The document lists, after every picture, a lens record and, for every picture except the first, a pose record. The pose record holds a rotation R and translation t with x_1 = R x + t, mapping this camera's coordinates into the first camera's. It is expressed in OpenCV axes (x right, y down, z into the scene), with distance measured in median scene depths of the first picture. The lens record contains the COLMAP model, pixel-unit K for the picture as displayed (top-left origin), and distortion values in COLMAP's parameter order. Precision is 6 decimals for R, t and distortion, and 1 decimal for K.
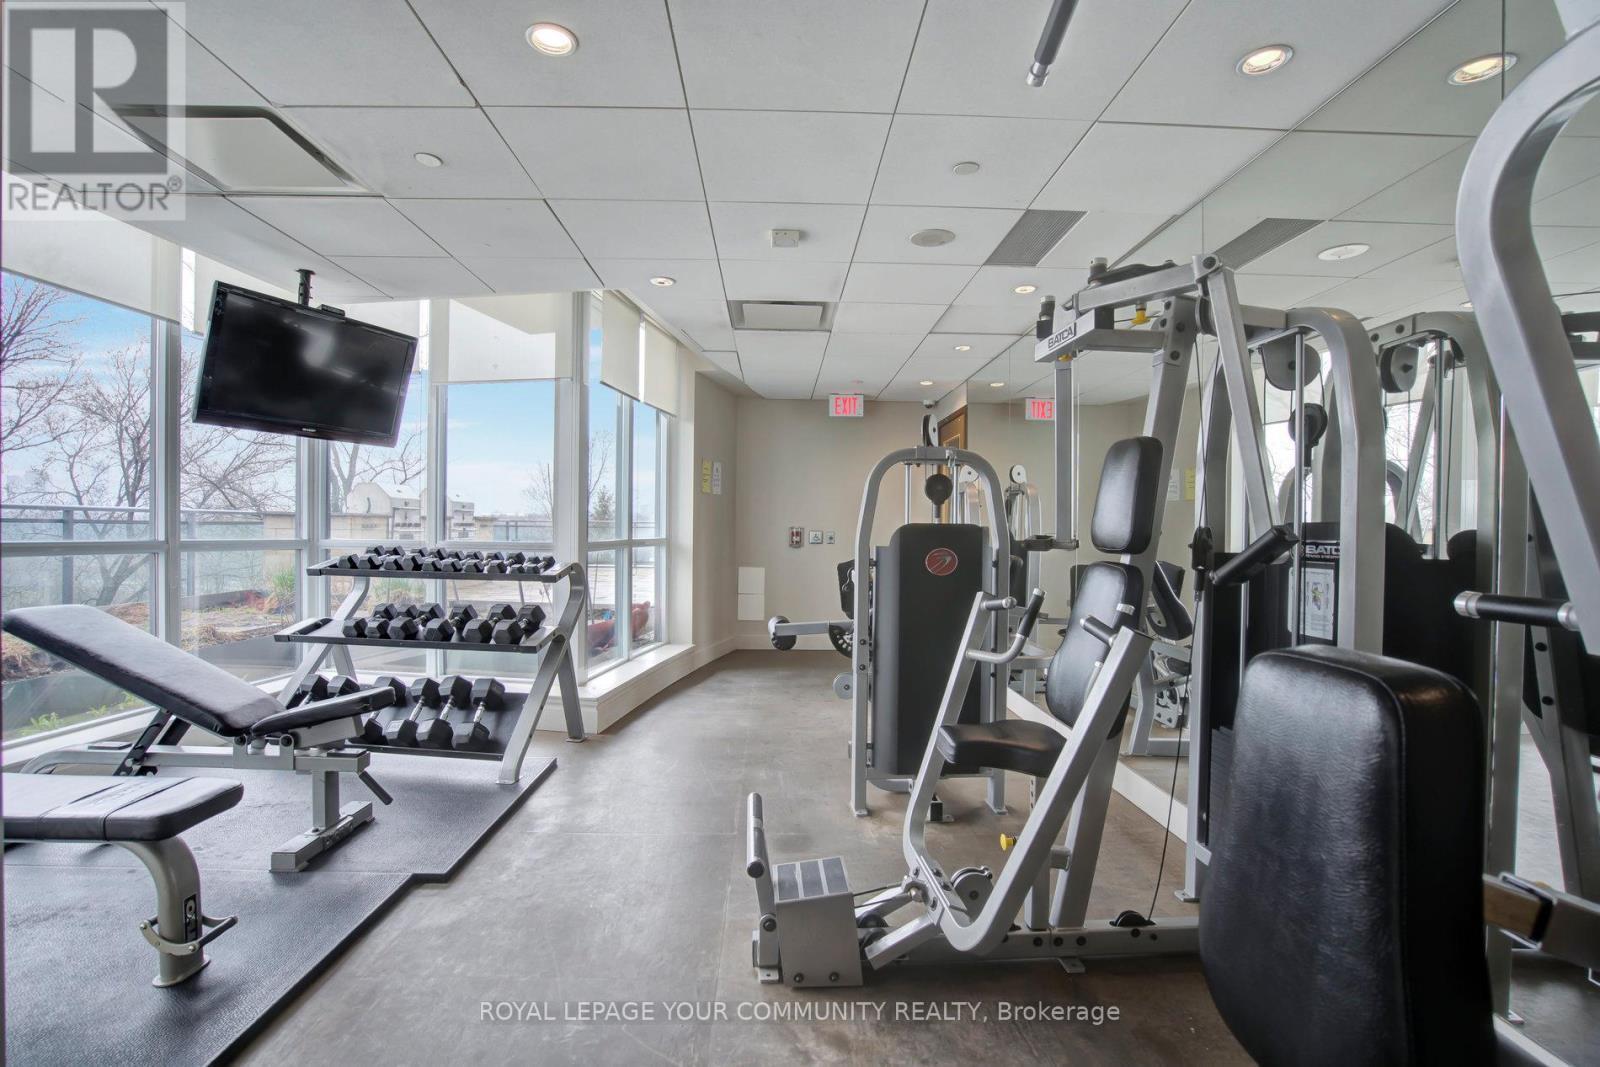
lens RADIAL K [[772.6, 0, 738.7], [0, 772.6, 546.8], [0, 0, 1]] dist [-0.049735, 0.015263]
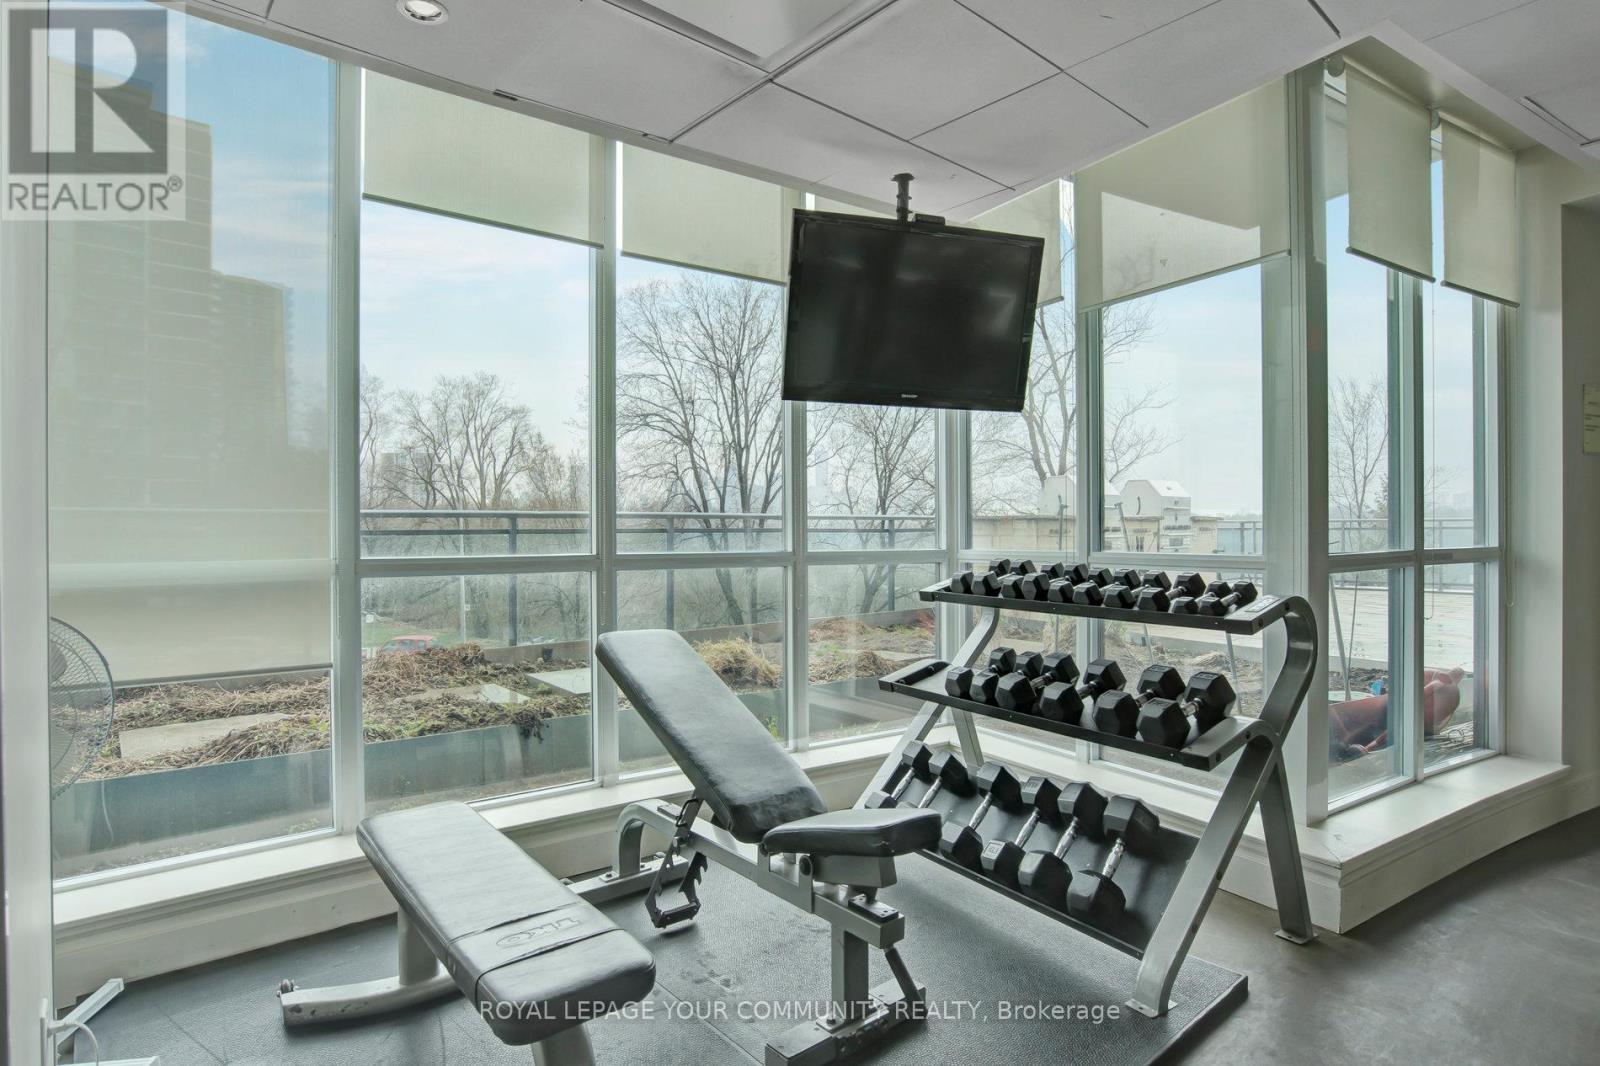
lens RADIAL K [[819.8, 0, 984.7], [0, 819.8, 541.2], [0, 0, 1]] dist [-0.043288, 0.020105]
pose [[0.787726, -0.006934, -0.615987, -0.038531], [-0.000766, 0.999925, -0.012236, -0.009528], [0.616026, 0.010111, 0.787661, 0.437515]]
